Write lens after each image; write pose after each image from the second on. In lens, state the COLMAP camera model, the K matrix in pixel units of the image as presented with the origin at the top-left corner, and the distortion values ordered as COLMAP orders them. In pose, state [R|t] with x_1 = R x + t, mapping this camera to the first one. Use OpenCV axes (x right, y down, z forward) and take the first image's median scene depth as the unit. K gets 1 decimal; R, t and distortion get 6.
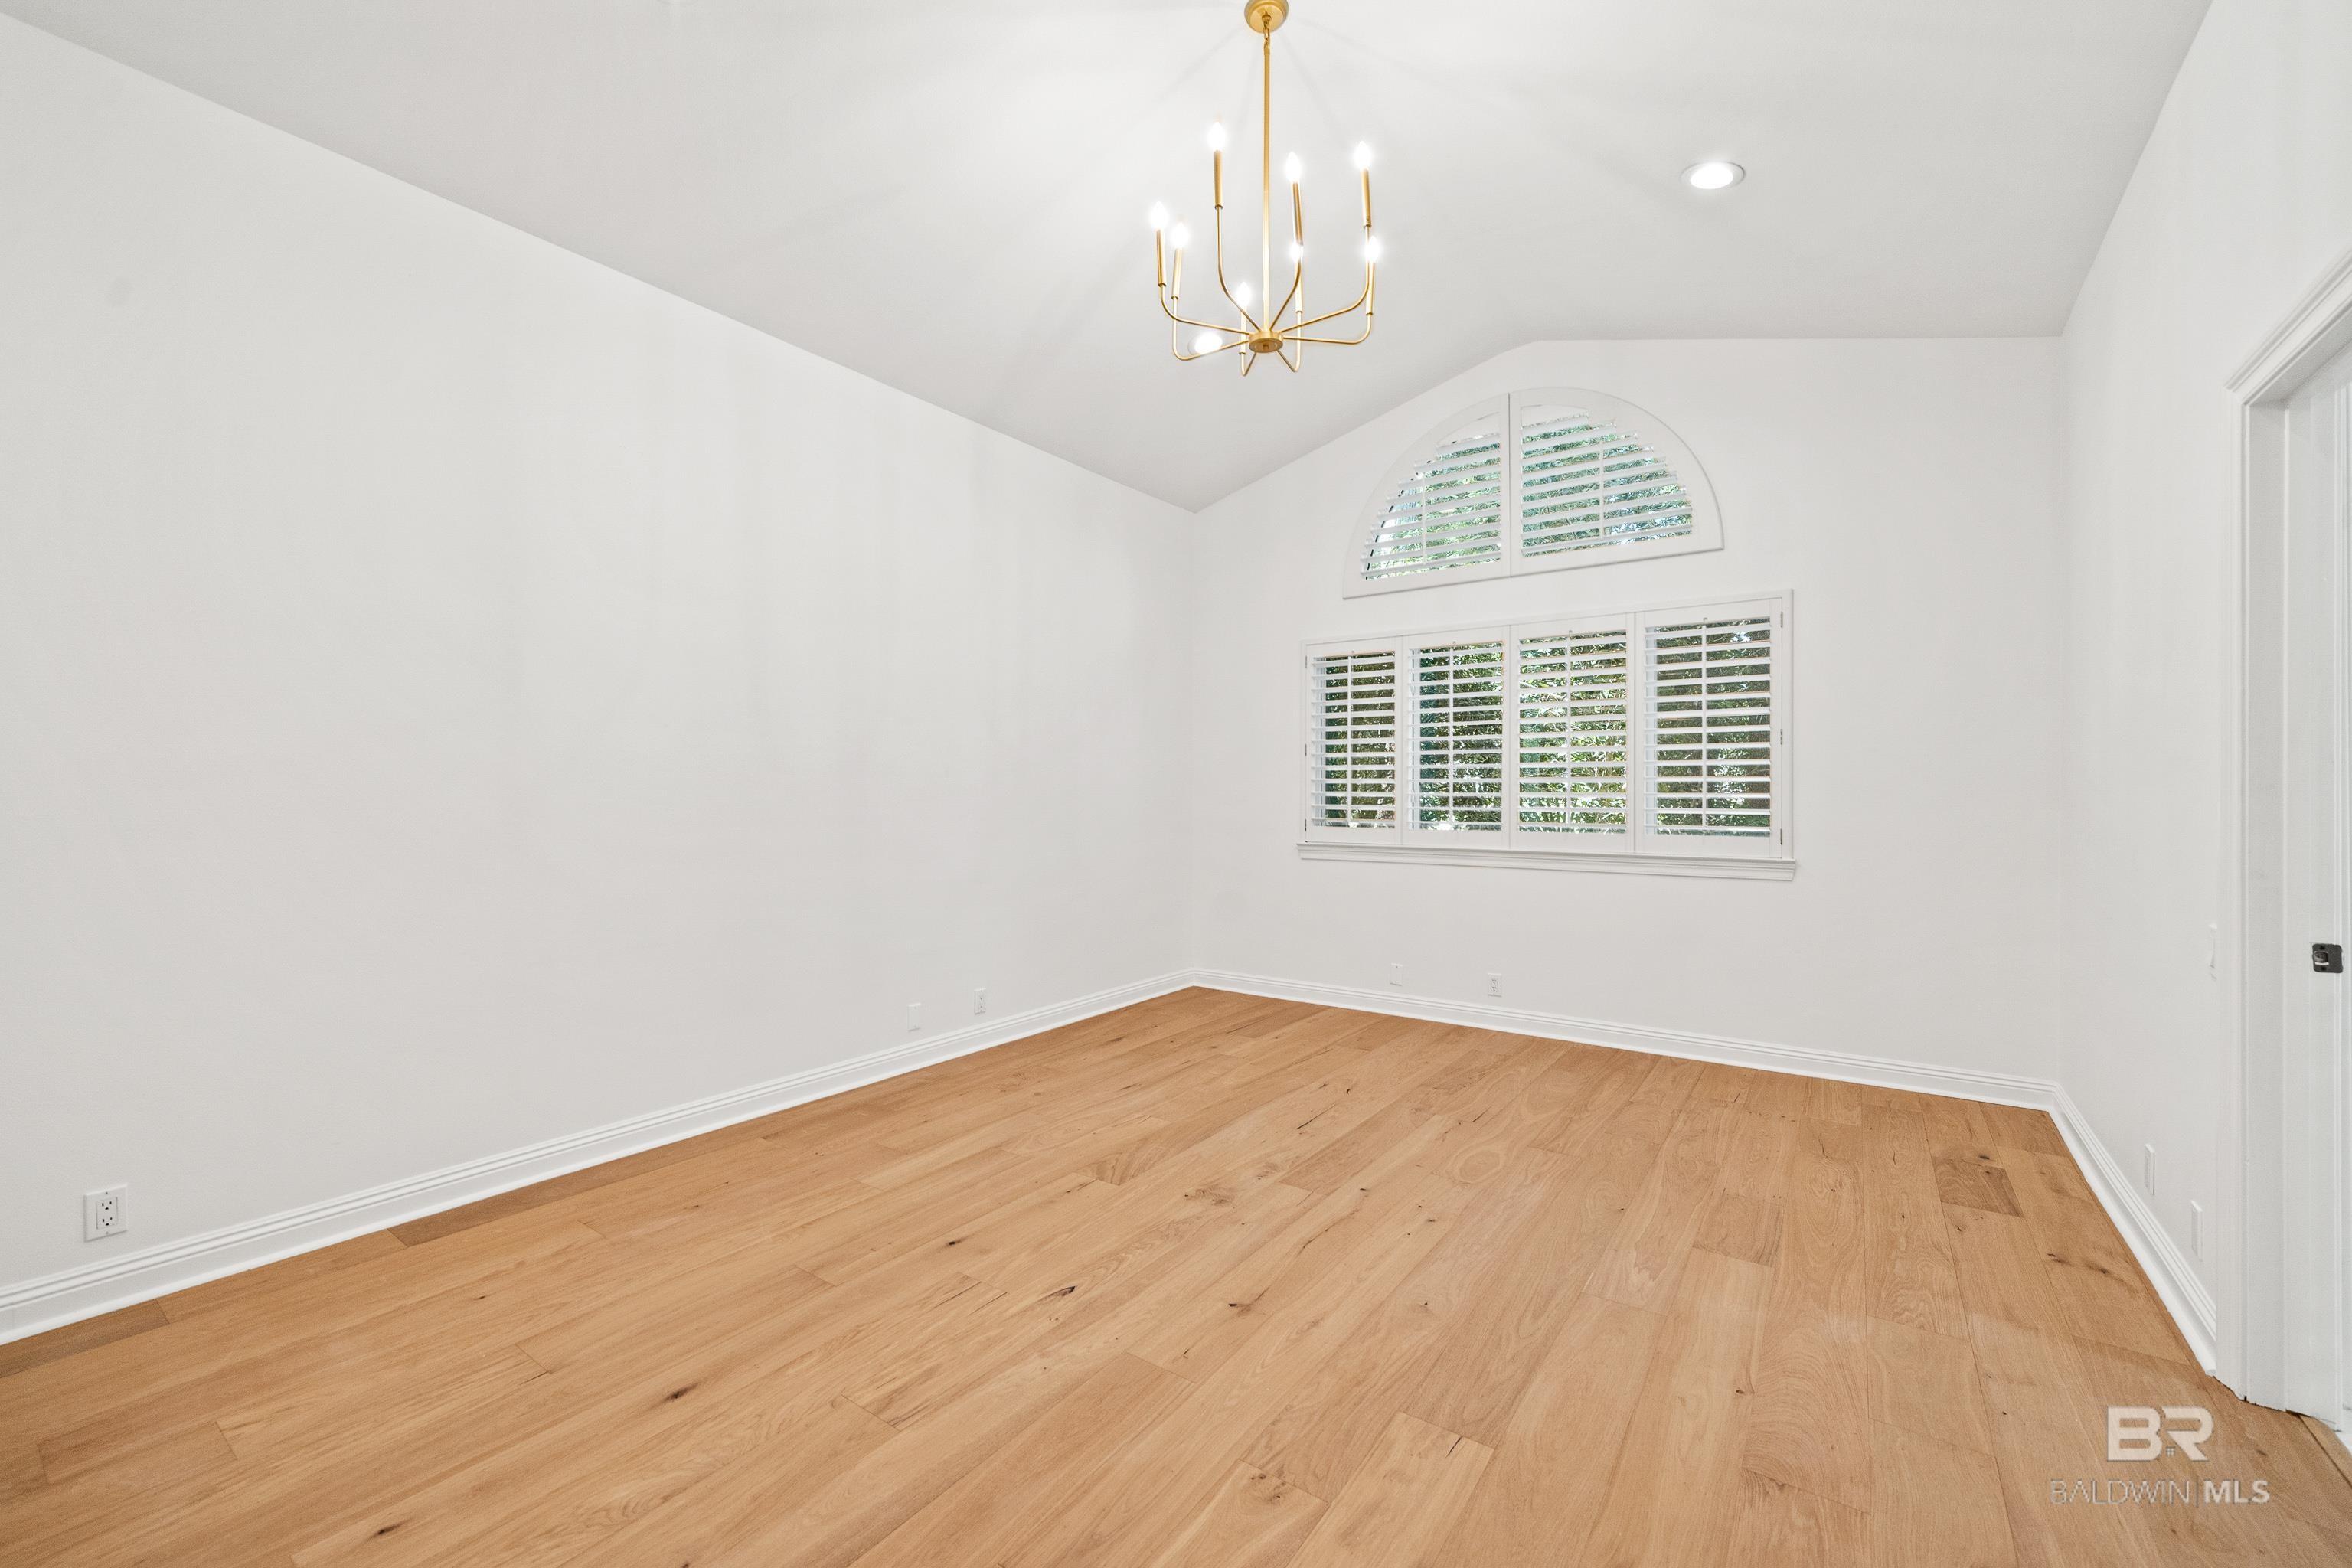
lens RADIAL K [[961.5, 0, 1165.6], [0, 961.5, 798.5], [0, 0, 1]] dist [-0.004416, -0.000353]
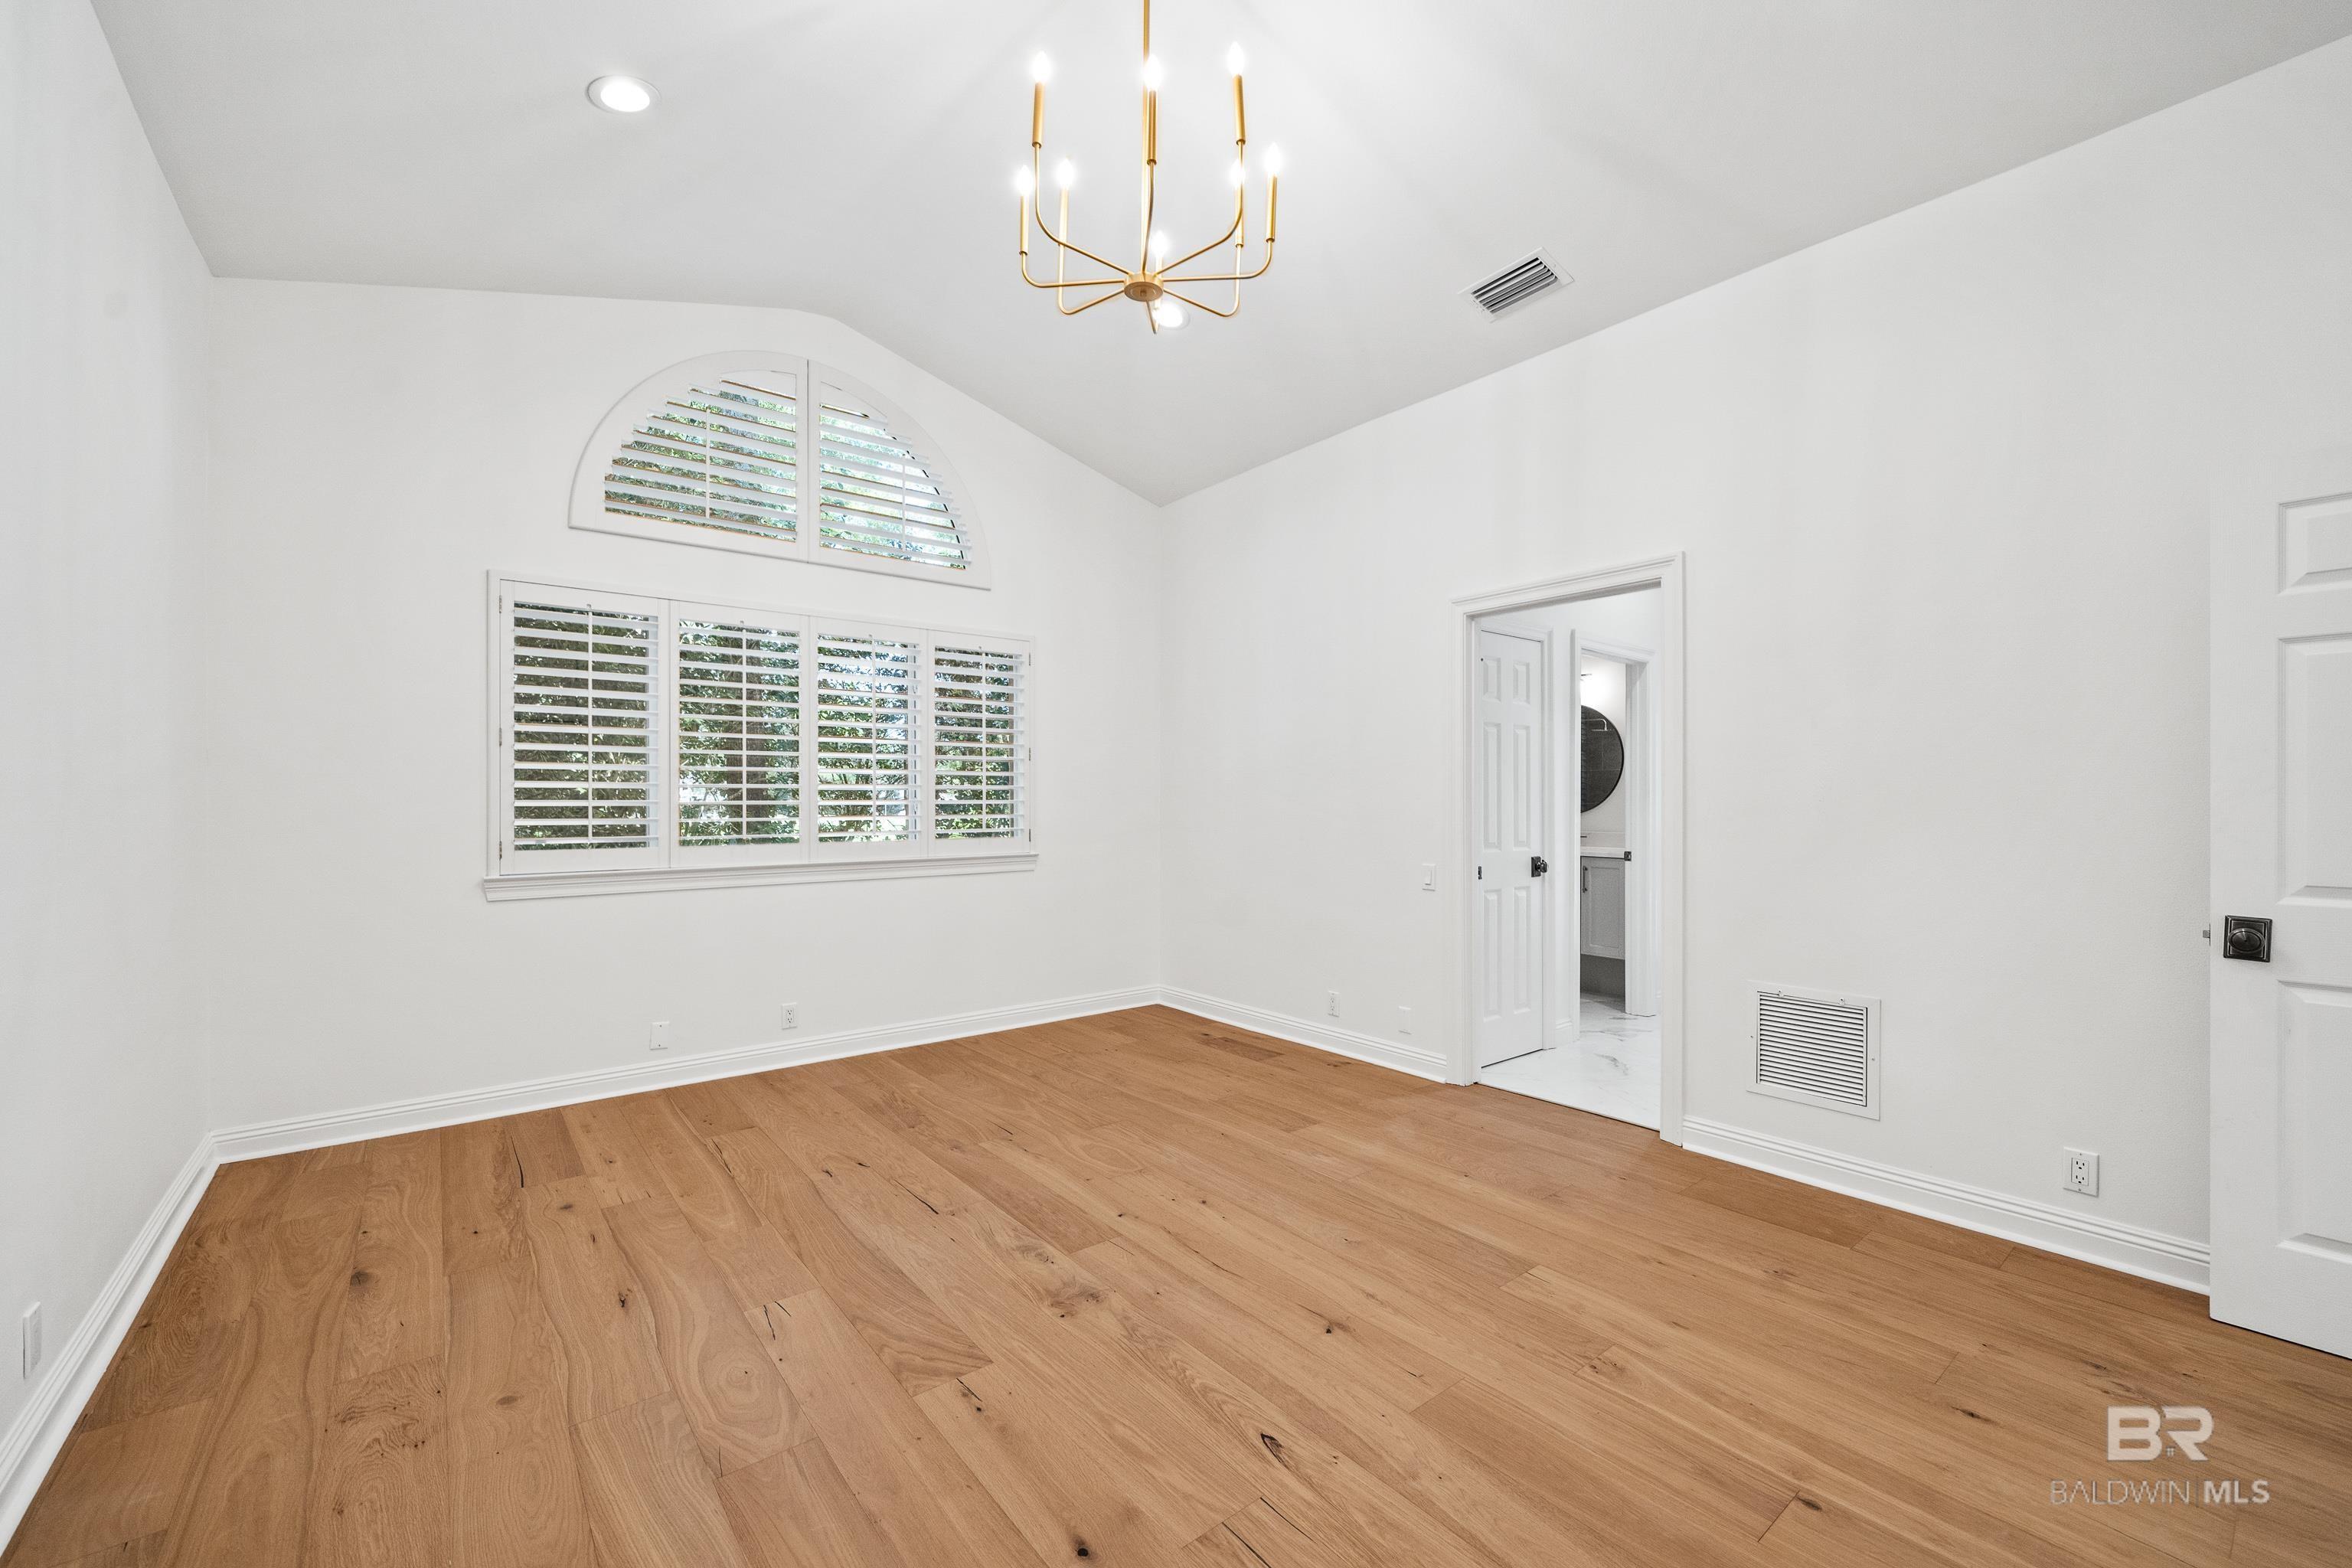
lens RADIAL K [[961.5, 0, 1165.6], [0, 961.5, 798.5], [0, 0, 1]] dist [-0.004416, -0.000353]
pose [[0.253773, 0.000116, 0.967264, -0.598998], [0.011254, 0.999932, -0.003072, -0.001503], [-0.967198, 0.011665, 0.253754, 0.606866]]
